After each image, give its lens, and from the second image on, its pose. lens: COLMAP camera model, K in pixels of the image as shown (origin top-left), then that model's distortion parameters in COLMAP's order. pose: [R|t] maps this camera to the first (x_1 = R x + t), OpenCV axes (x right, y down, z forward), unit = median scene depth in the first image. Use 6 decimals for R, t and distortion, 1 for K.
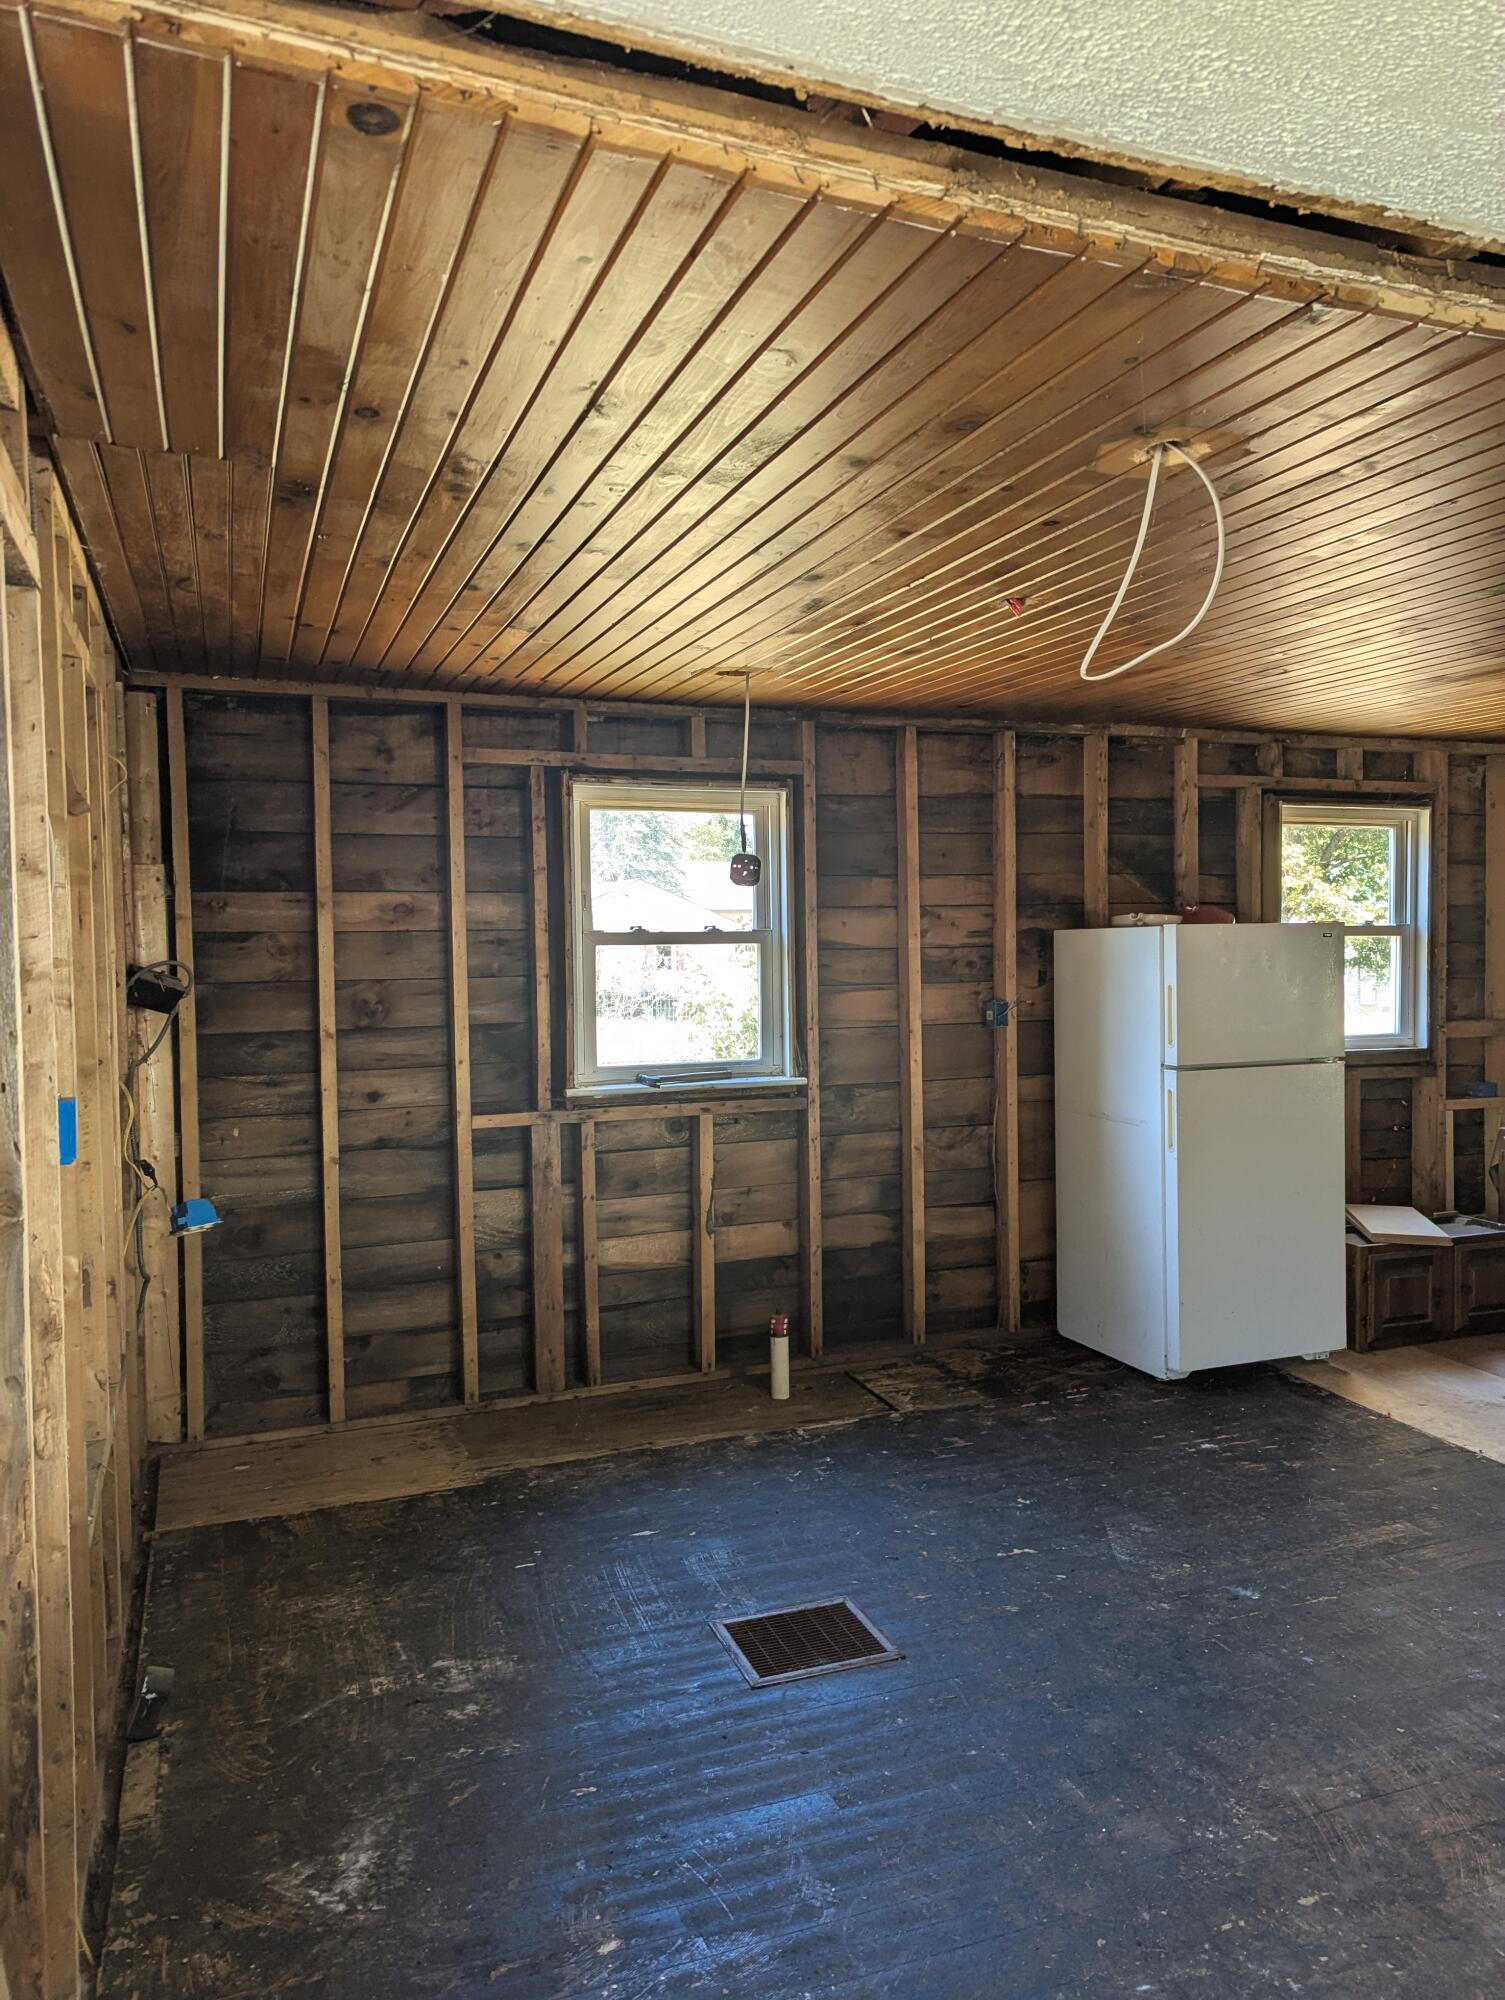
lens RADIAL K [[1384.6, 0, 754.3], [0, 1384.6, 996.3], [0, 0, 1]] dist [-0.004666, -0.001614]
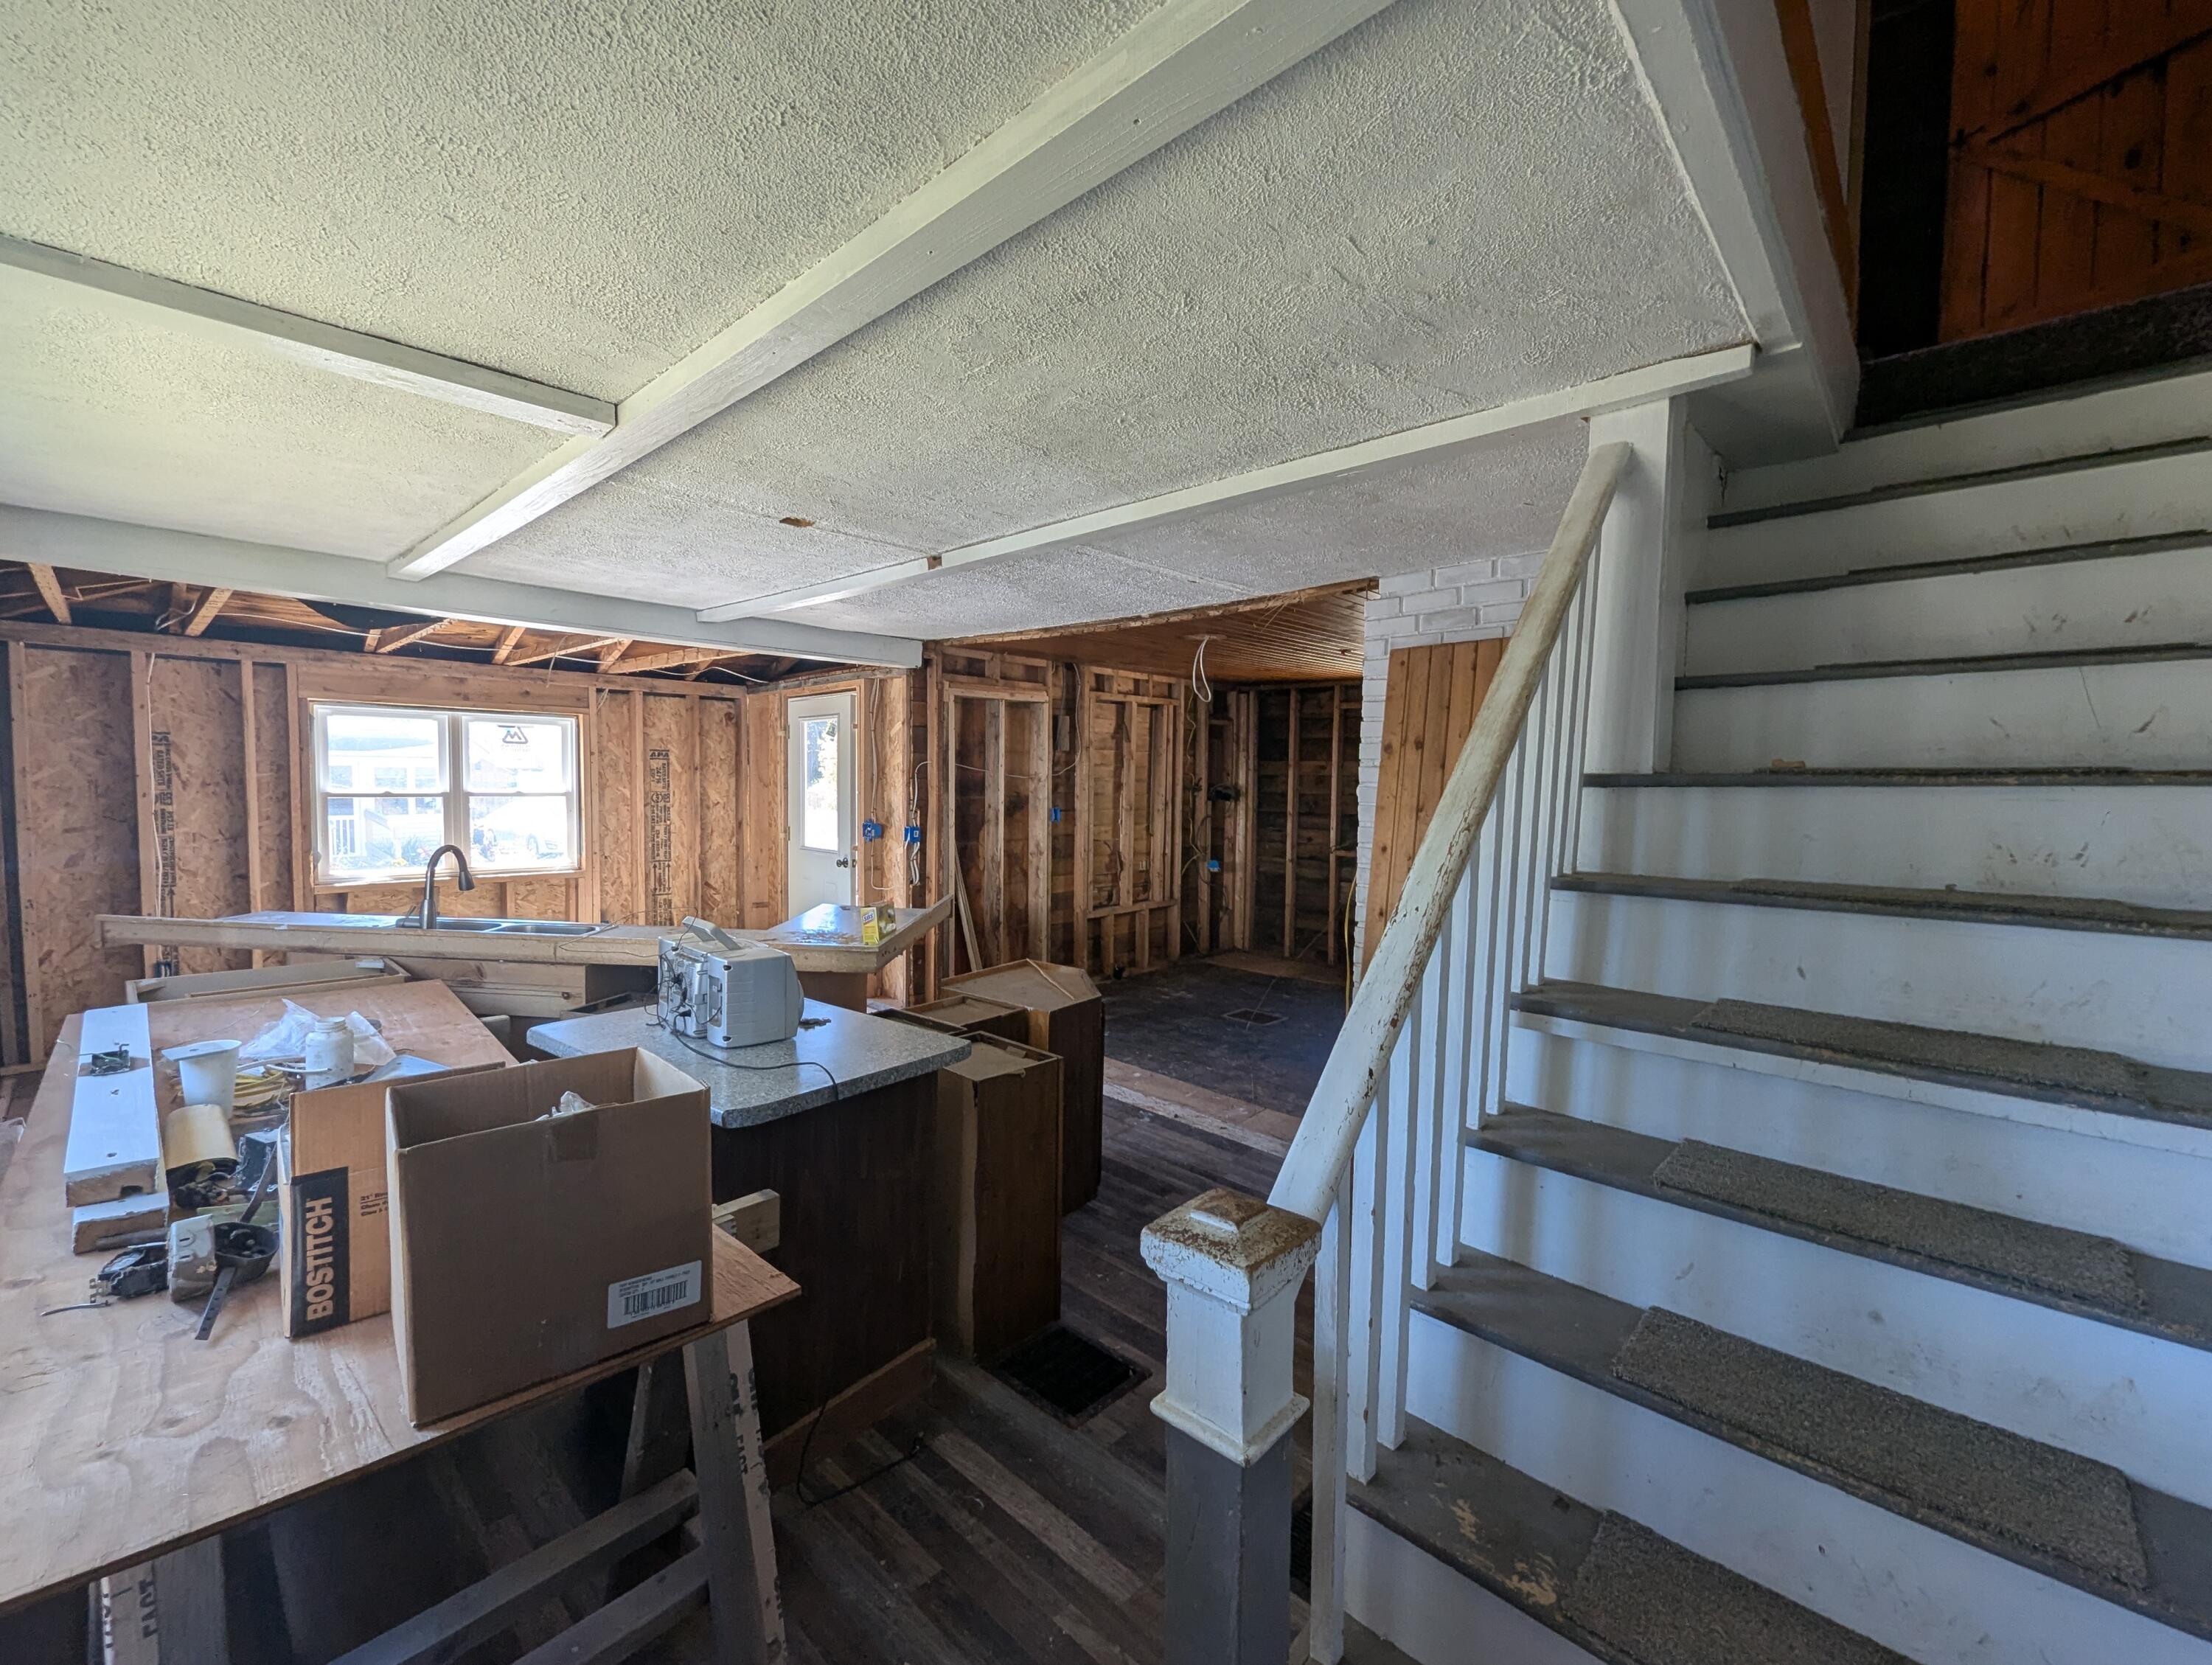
lens RADIAL K [[911.1, 0, 1103.7], [0, 911.1, 836.7], [0, 0, 1]] dist [-0.000299, -0.000012]
pose [[0.437913, 0.067892, -0.896450, 1.121660], [-0.058517, 0.997182, 0.046936, 0.010513], [0.897111, 0.031903, 0.440652, -0.099605]]
